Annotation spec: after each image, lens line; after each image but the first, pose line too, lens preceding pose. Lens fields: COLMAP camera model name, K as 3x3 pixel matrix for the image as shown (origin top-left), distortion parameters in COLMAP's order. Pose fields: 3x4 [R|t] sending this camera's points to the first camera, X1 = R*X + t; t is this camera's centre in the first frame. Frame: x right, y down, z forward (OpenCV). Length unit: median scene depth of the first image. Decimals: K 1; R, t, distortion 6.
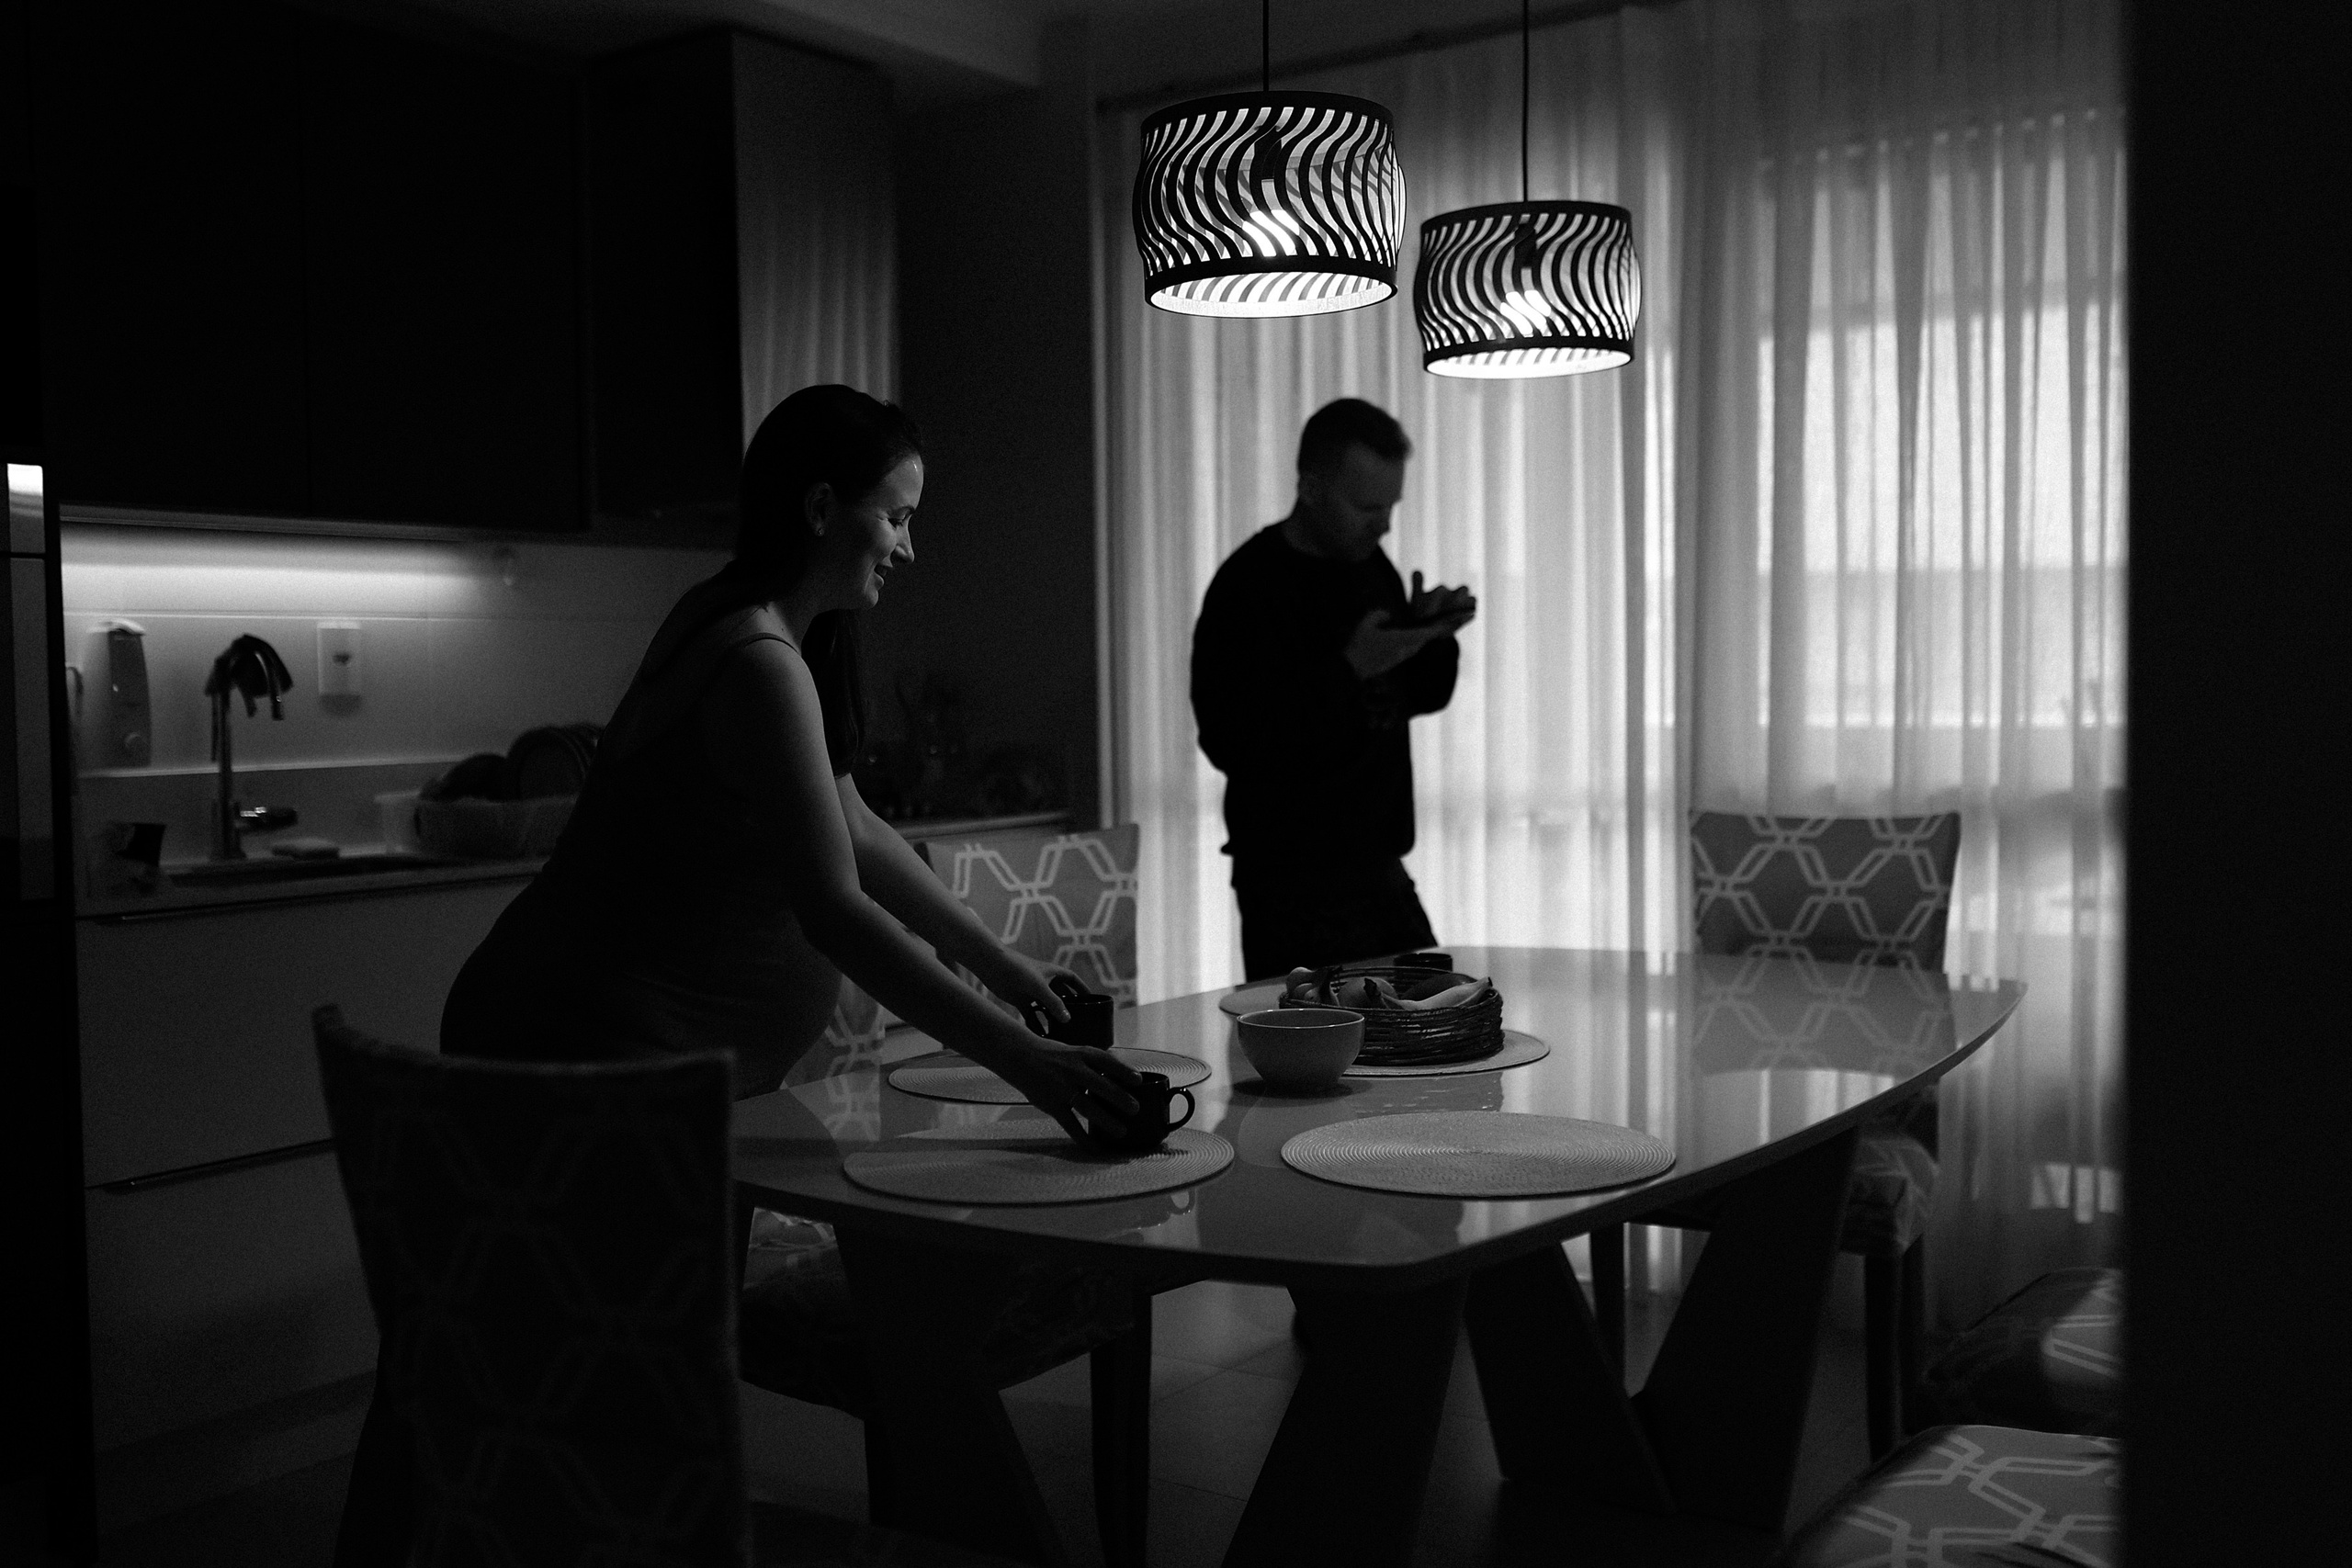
lens RADIAL K [[2272.5, 0, 1178.3], [0, 2272.5, 786.4], [0, 0, 1]] dist [-0.007308, 0.000000]
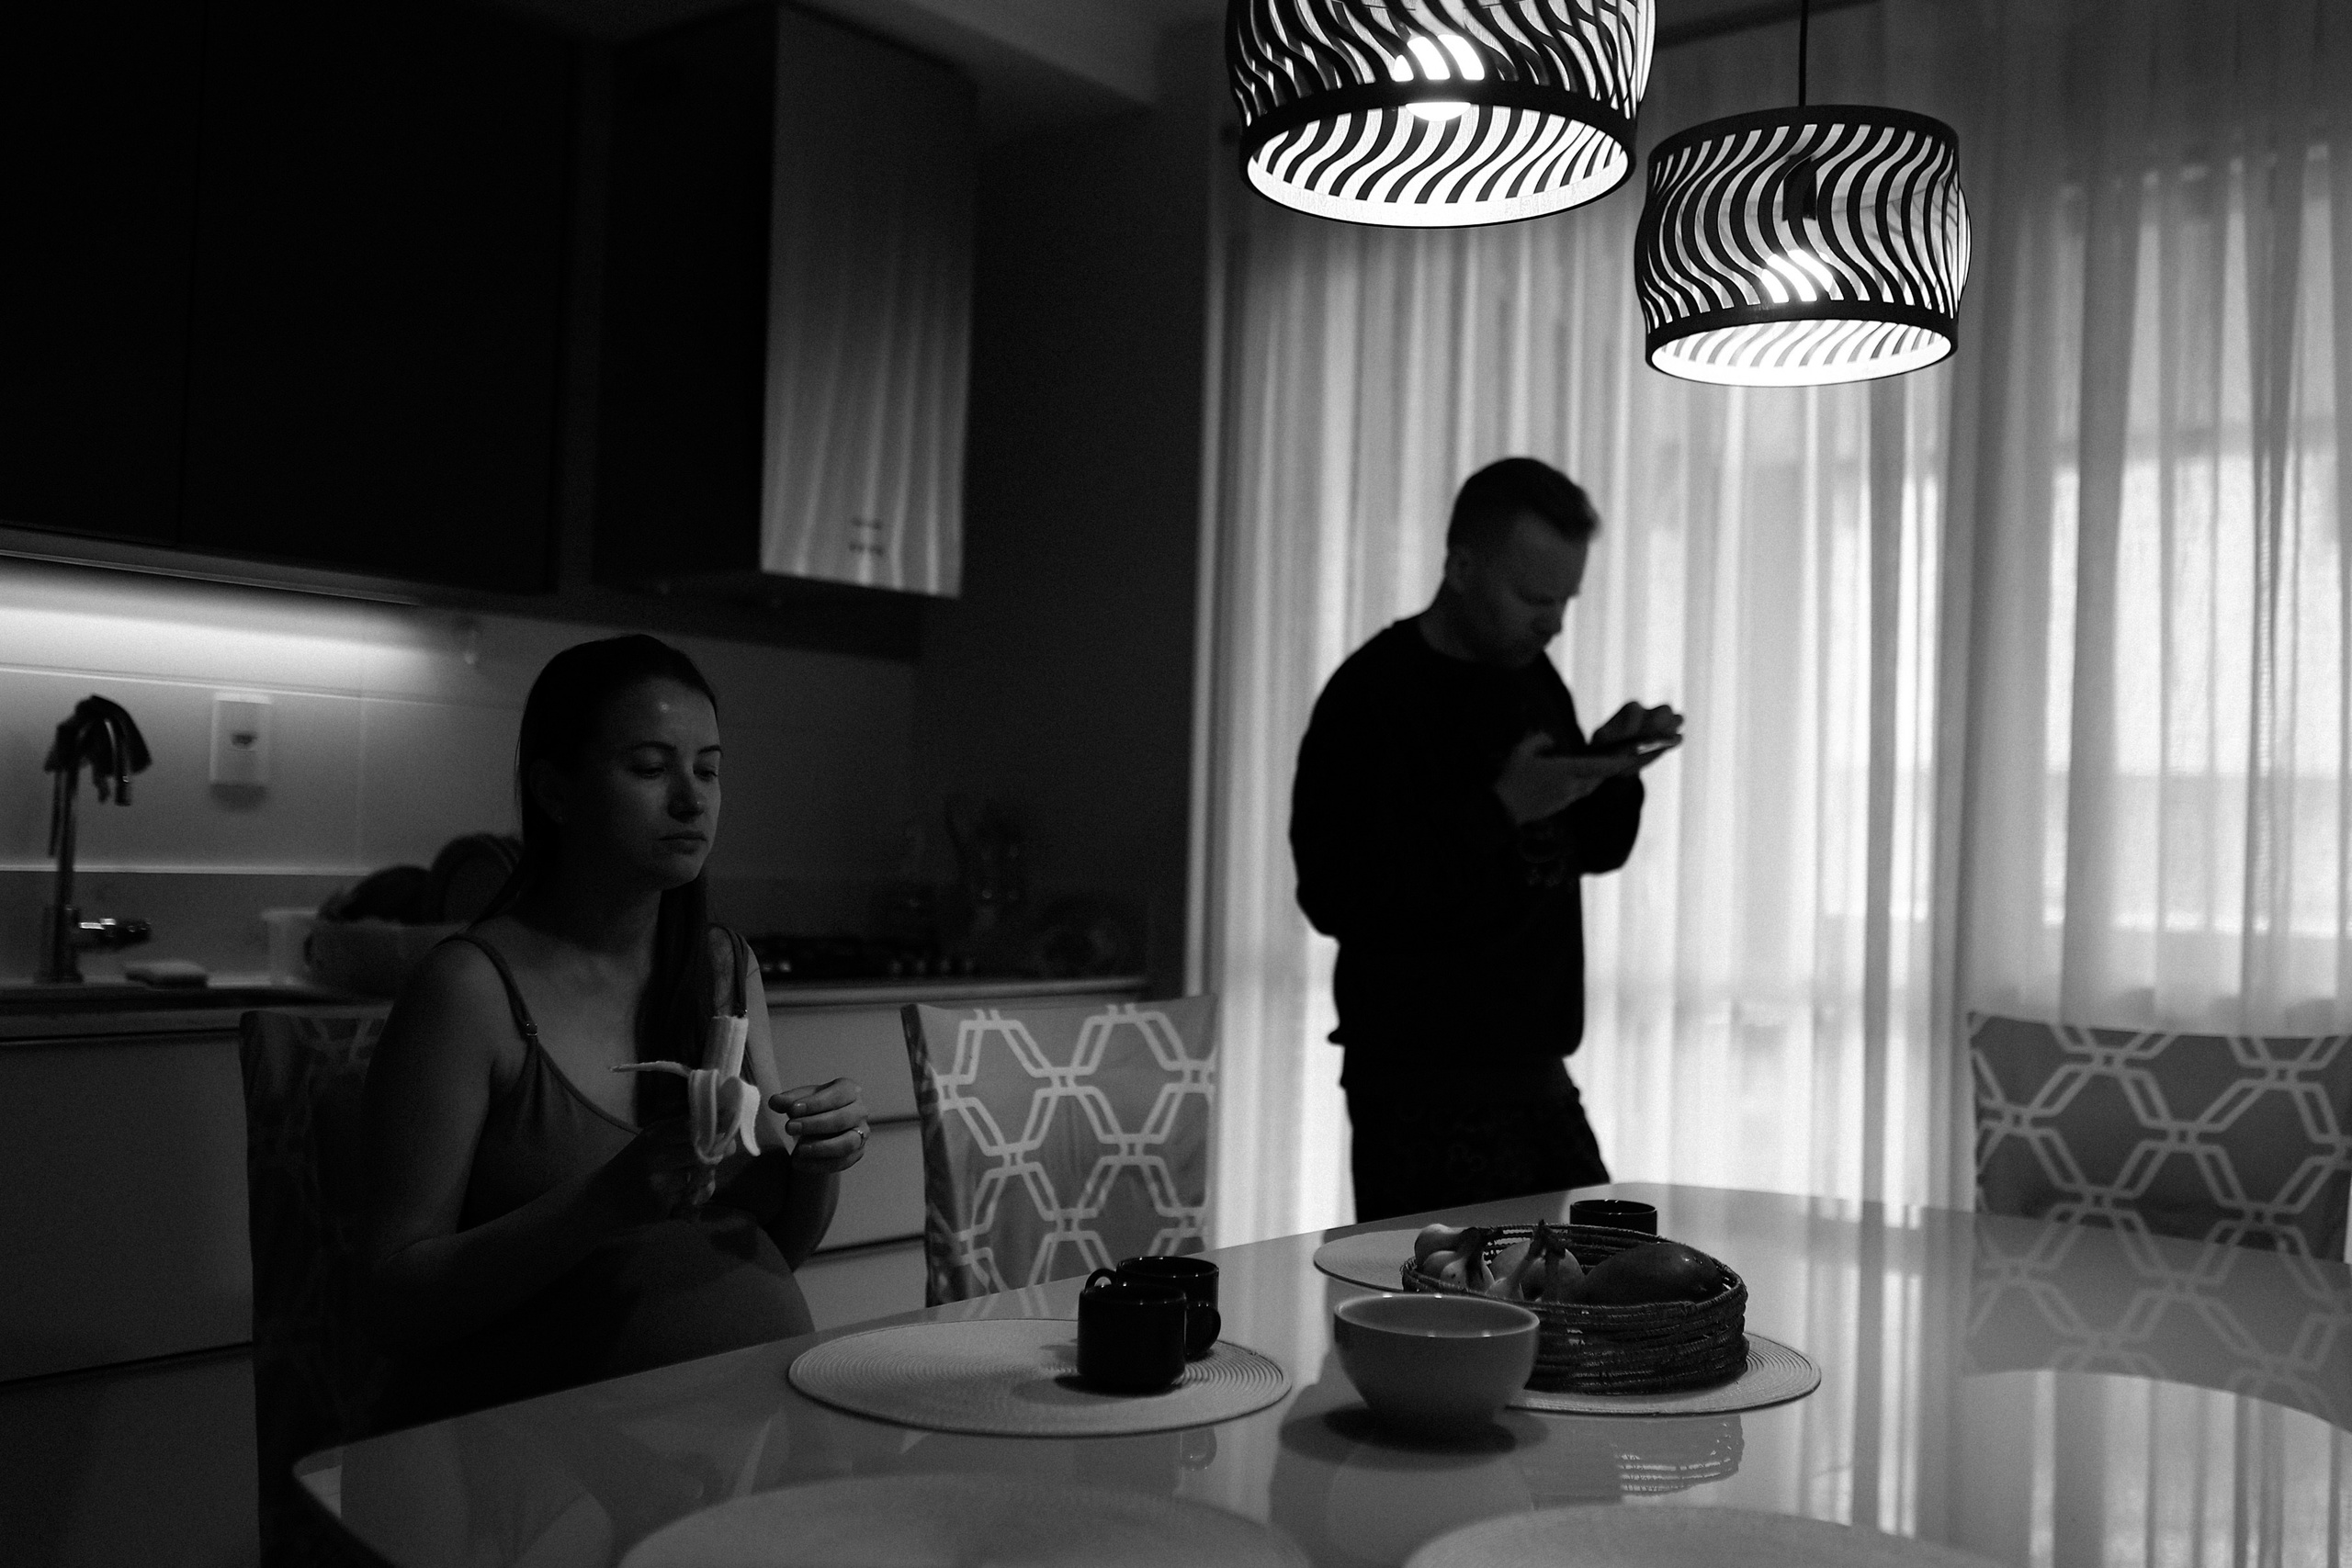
lens RADIAL K [[2272.5, 0, 1163.3], [0, 2272.5, 779.1], [0, 0, 1]] dist [-0.007308, 0.000000]
pose [[0.997077, 0.043687, -0.062680, 0.007319], [-0.048549, 0.995750, -0.078263, 0.004894], [0.058994, 0.081077, 0.994960, 0.231920]]
